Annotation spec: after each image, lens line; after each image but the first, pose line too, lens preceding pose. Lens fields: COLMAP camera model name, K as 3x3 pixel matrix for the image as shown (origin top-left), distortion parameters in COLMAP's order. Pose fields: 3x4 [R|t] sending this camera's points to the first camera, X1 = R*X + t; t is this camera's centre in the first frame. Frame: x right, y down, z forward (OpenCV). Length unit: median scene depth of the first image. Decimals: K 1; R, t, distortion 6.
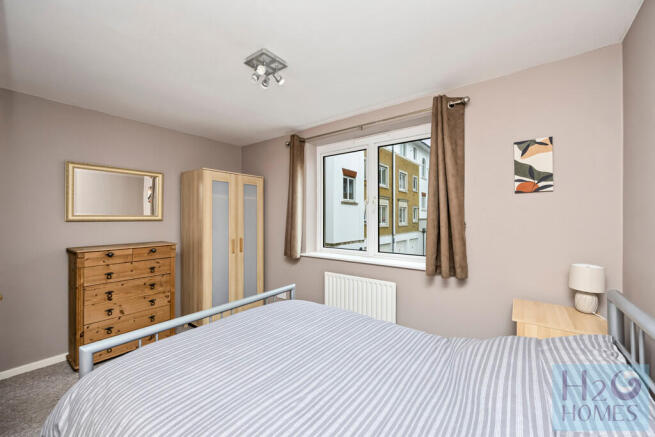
lens RADIAL K [[266.1, 0, 327.5], [0, 266.1, 218.5], [0, 0, 1]] dist [-0.000802, -0.000139]
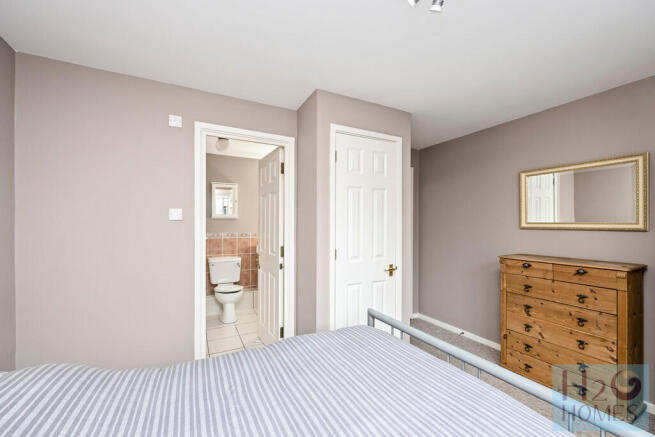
lens RADIAL K [[266.1, 0, 327.5], [0, 266.1, 218.5], [0, 0, 1]] dist [-0.000802, -0.000139]
pose [[-0.432210, -0.011278, -0.901702, 0.312891], [-0.003818, 0.999936, -0.010676, -0.014382], [0.901765, -0.001171, -0.432226, 0.768287]]
